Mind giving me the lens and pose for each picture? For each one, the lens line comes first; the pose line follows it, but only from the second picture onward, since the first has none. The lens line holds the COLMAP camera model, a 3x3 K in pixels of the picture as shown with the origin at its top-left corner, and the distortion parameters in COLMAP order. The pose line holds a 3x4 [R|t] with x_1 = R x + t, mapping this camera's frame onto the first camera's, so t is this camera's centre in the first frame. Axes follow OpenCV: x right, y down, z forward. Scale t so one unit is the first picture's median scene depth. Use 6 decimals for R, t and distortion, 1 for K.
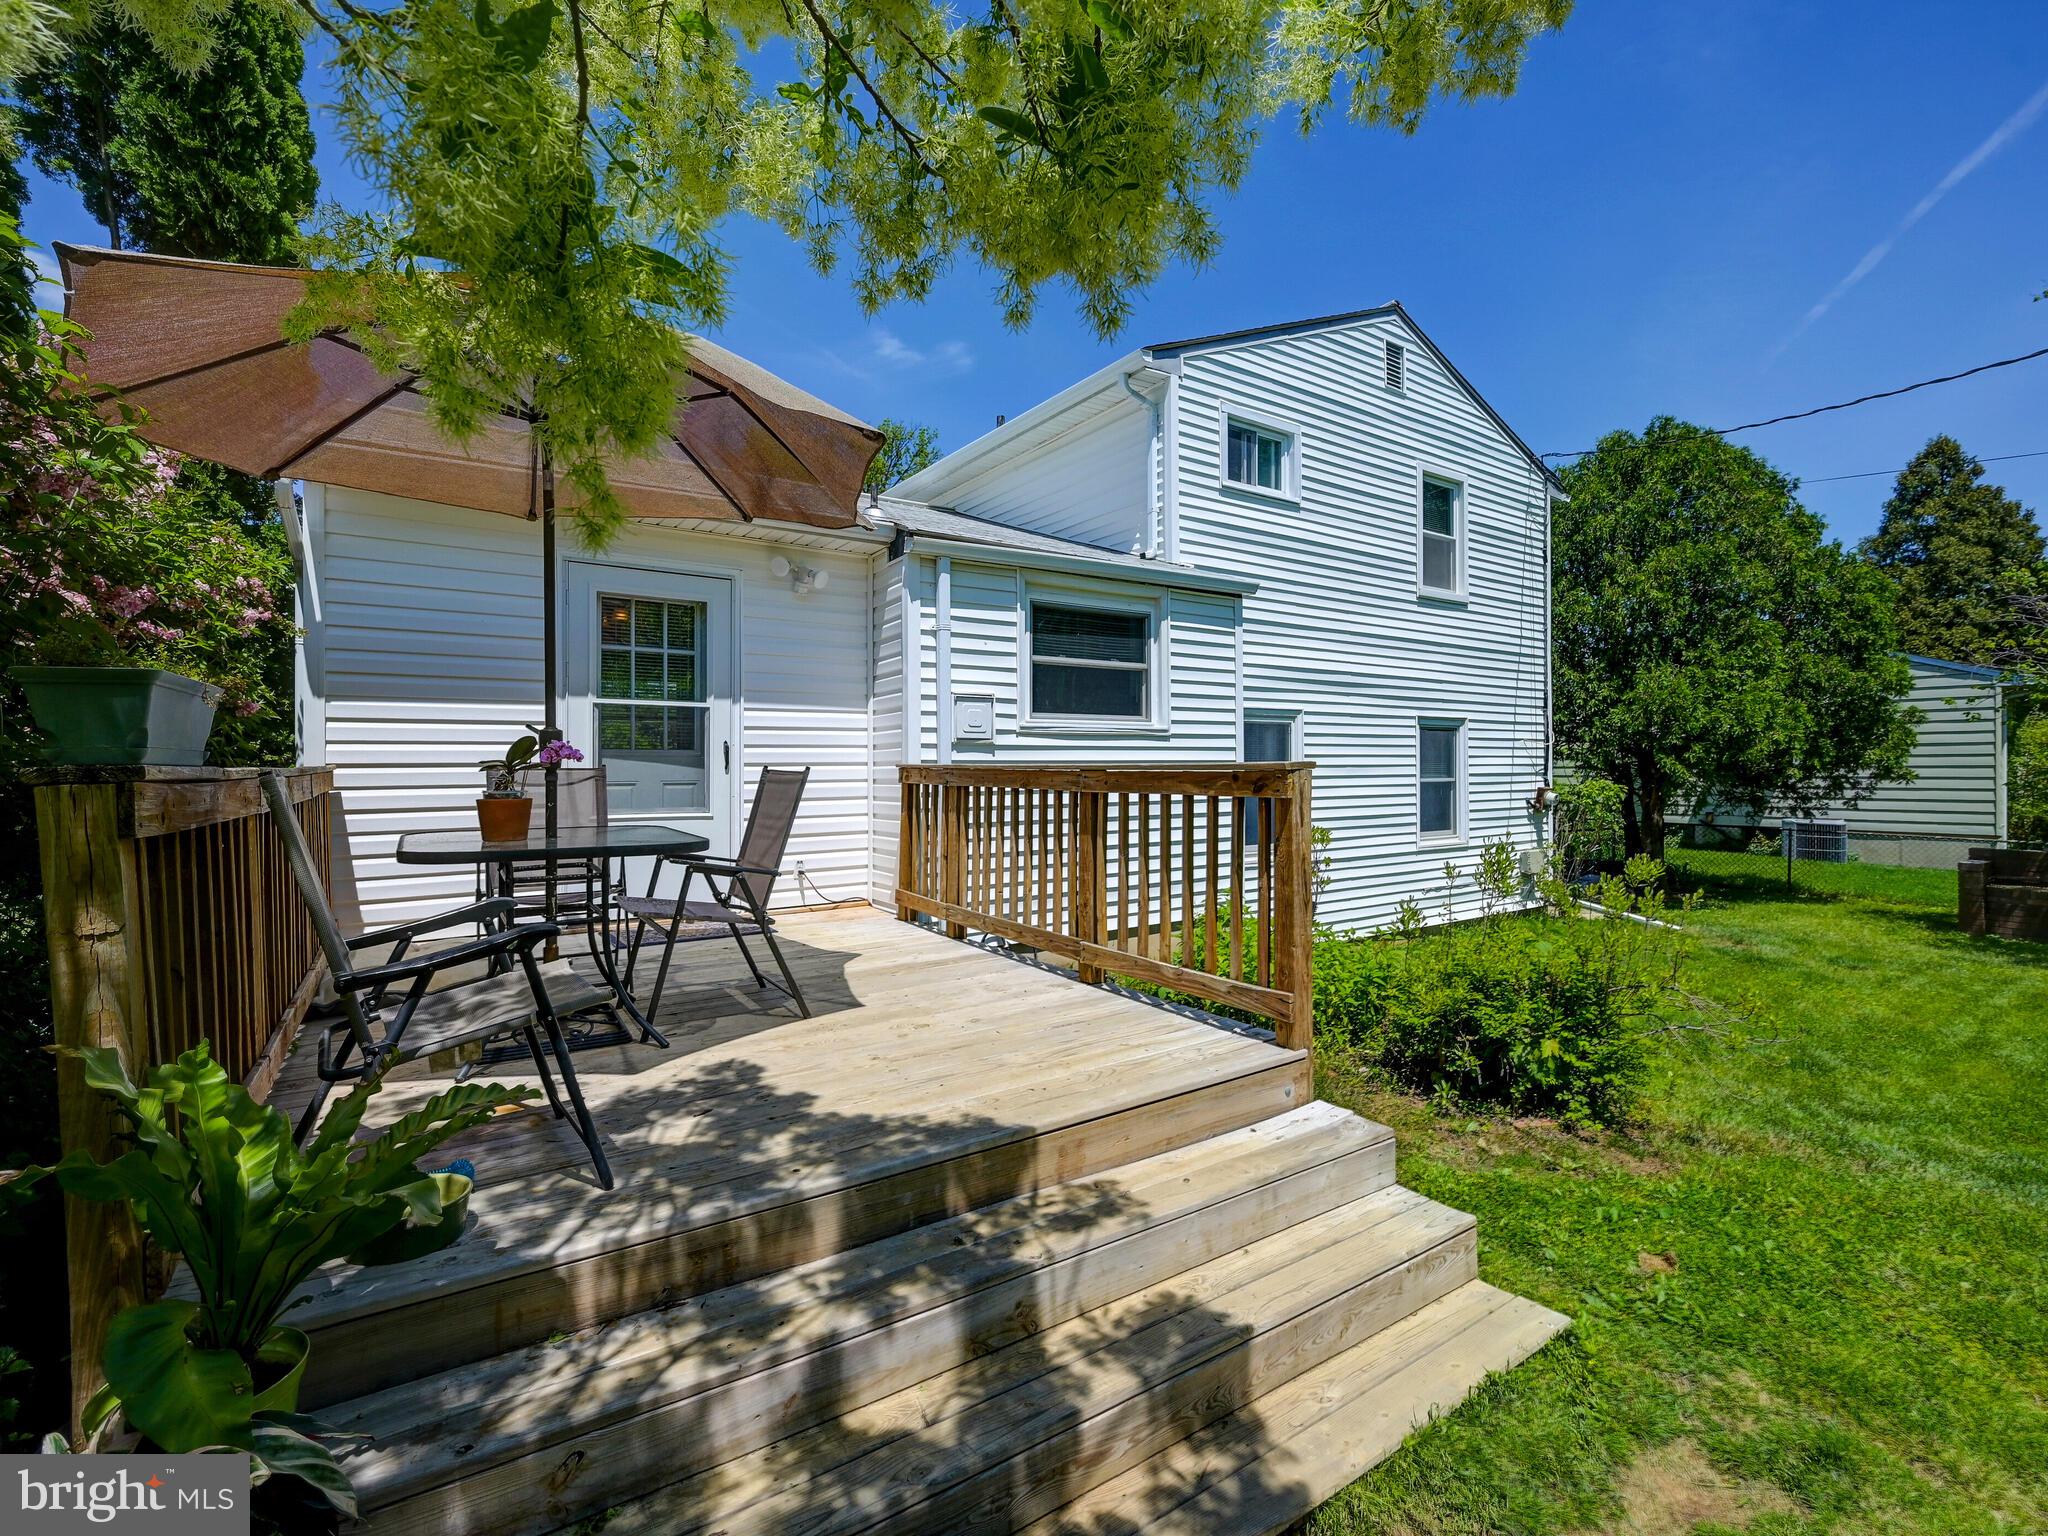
lens RADIAL K [[919.9, 0, 1025.9], [0, 919.9, 757.2], [0, 0, 1]] dist [0.000763, 0.000268]
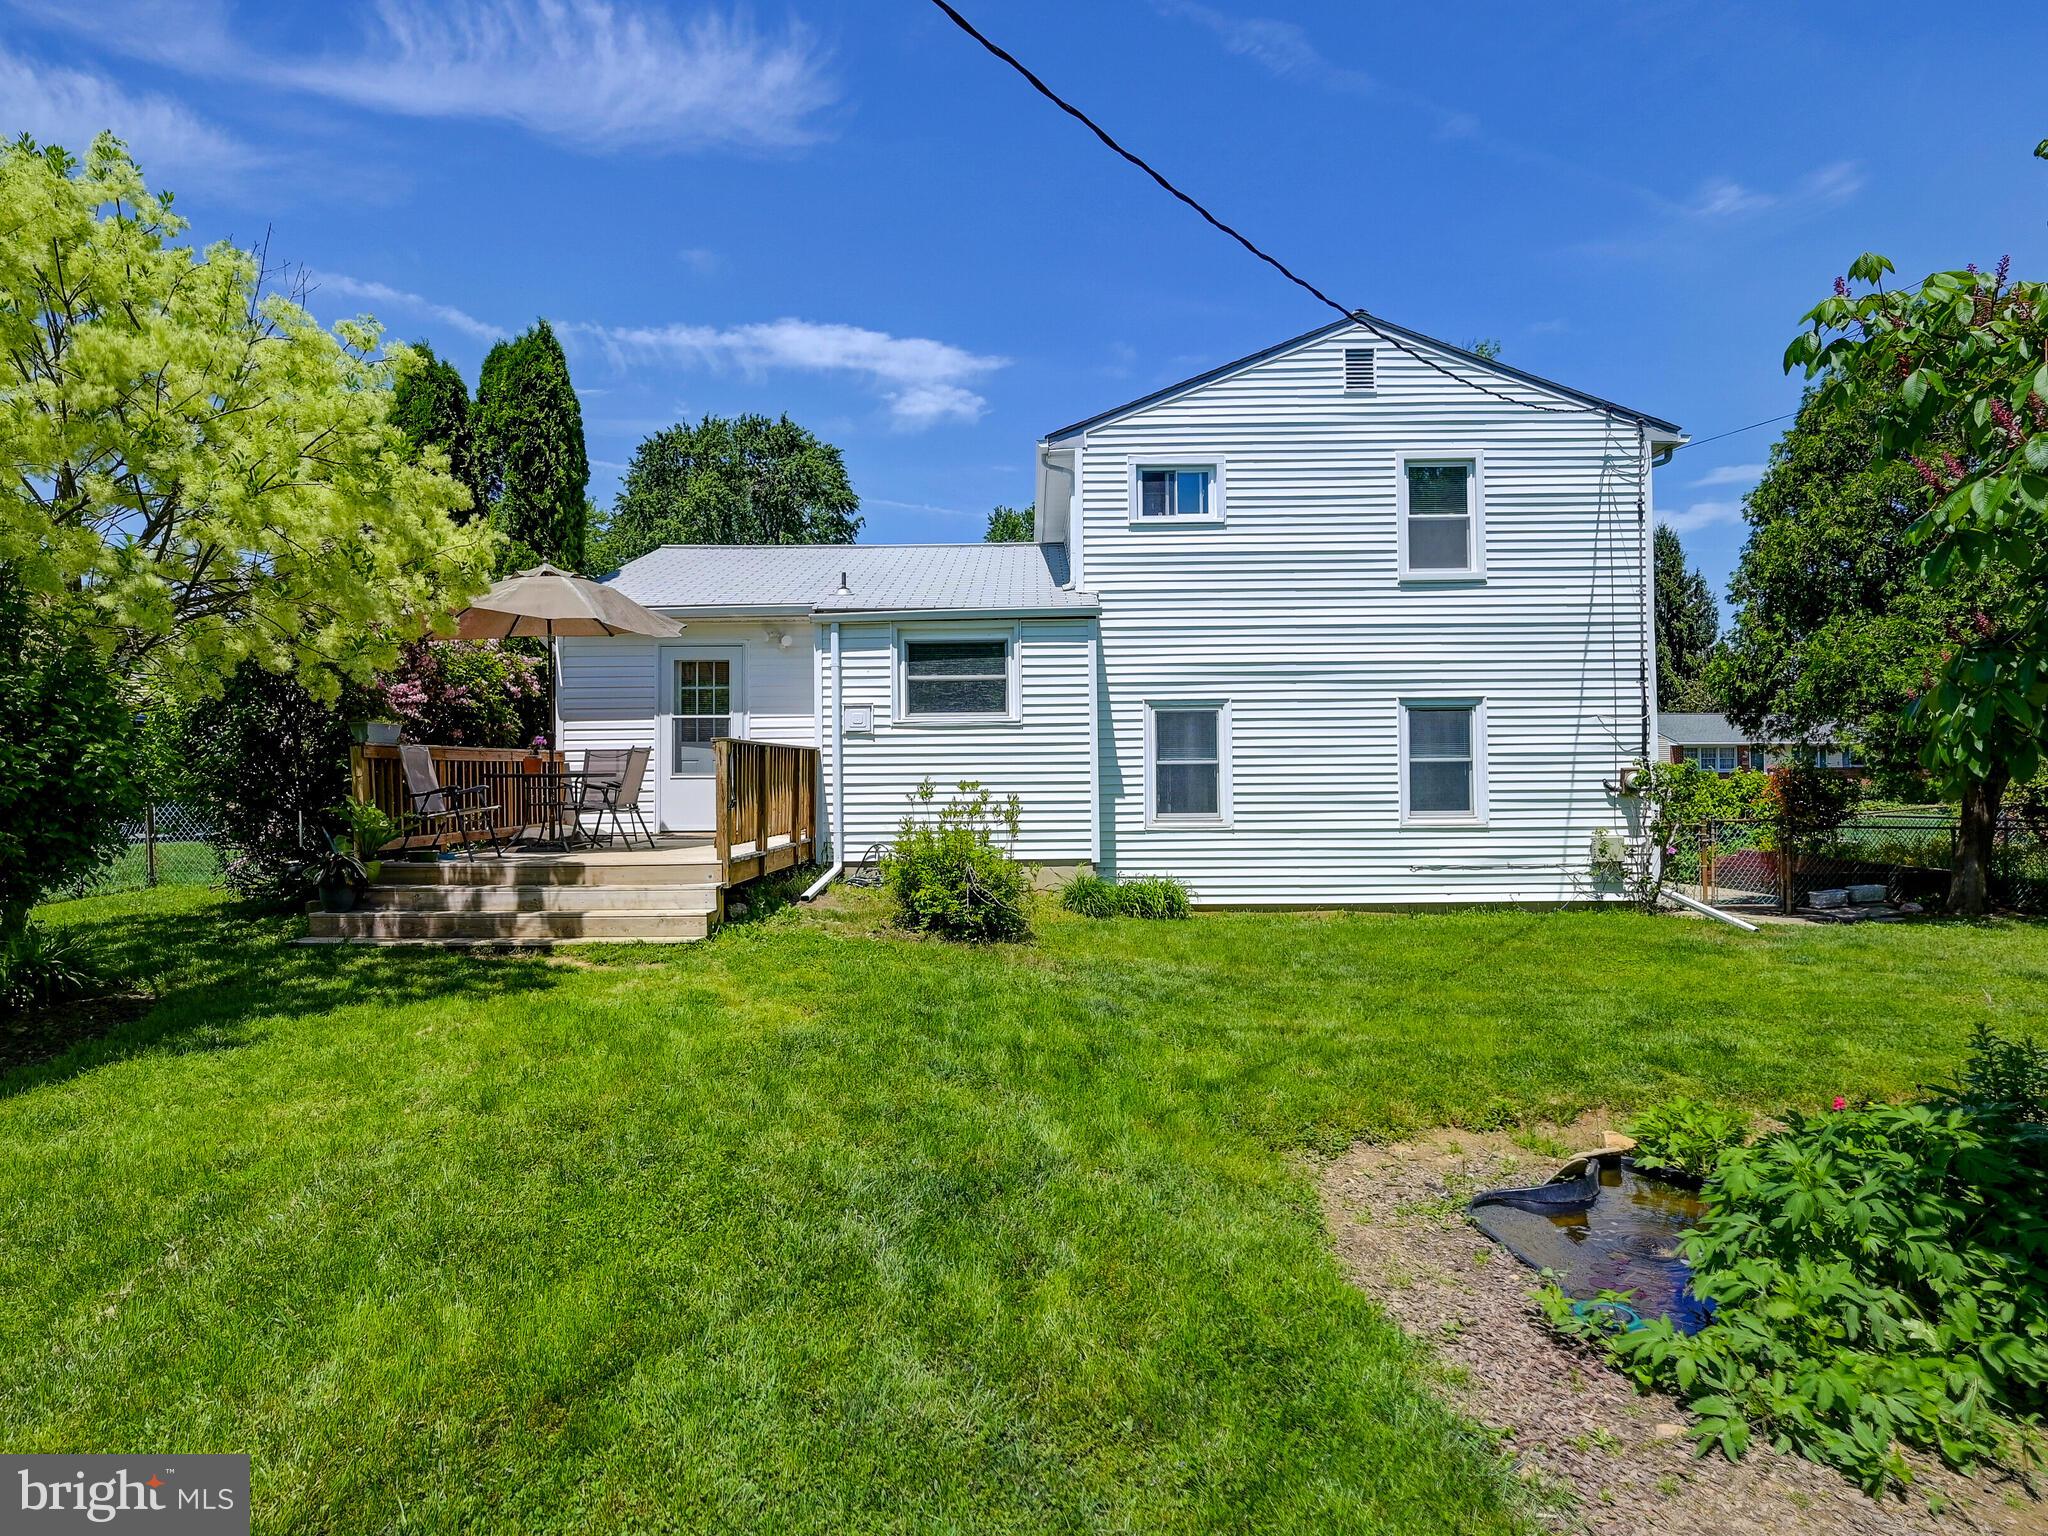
lens RADIAL K [[1151.3, 0, 1025.8], [0, 1151.3, 753.4], [0, 0, 1]] dist [-0.001176, 0.000009]
pose [[0.818215, -0.016006, -0.574690, 0.951827], [0.011241, 0.999867, -0.011843, 0.032934], [0.574803, 0.003230, 0.818285, -0.347248]]
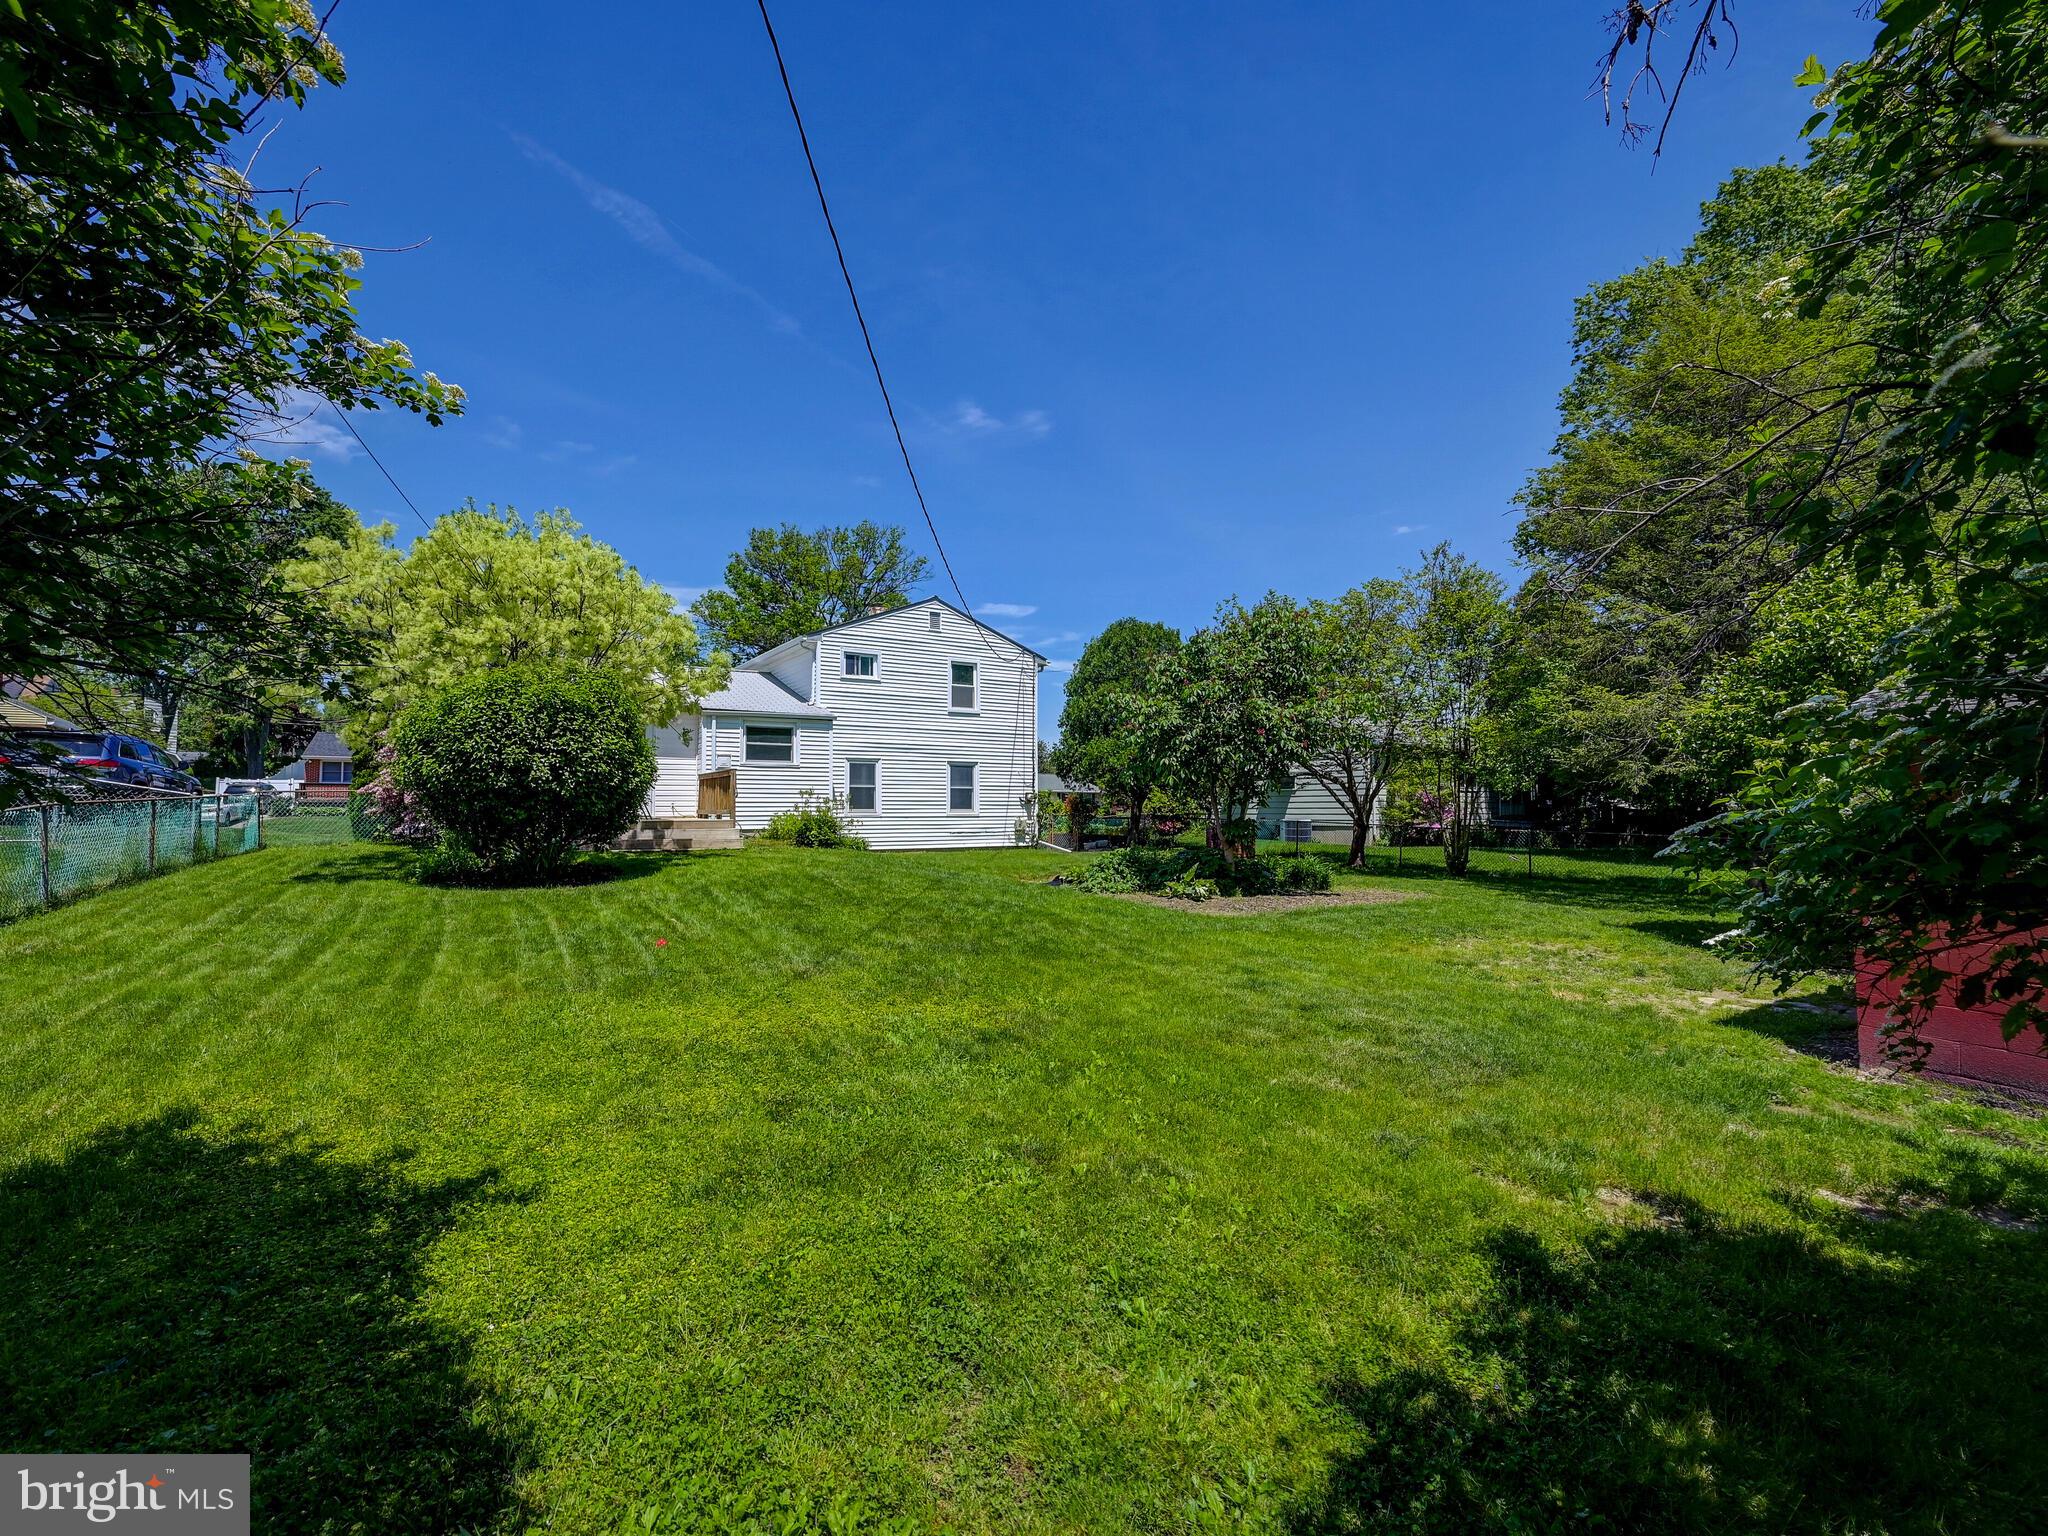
lens RADIAL K [[919.9, 0, 1023.4], [0, 919.9, 783.3], [0, 0, 1]] dist [0.000763, 0.000268]
pose [[0.999354, 0.002146, -0.035884, 0.826220], [-0.002886, 0.999784, -0.020578, 0.074454], [0.035832, 0.020669, 0.999144, -1.665877]]
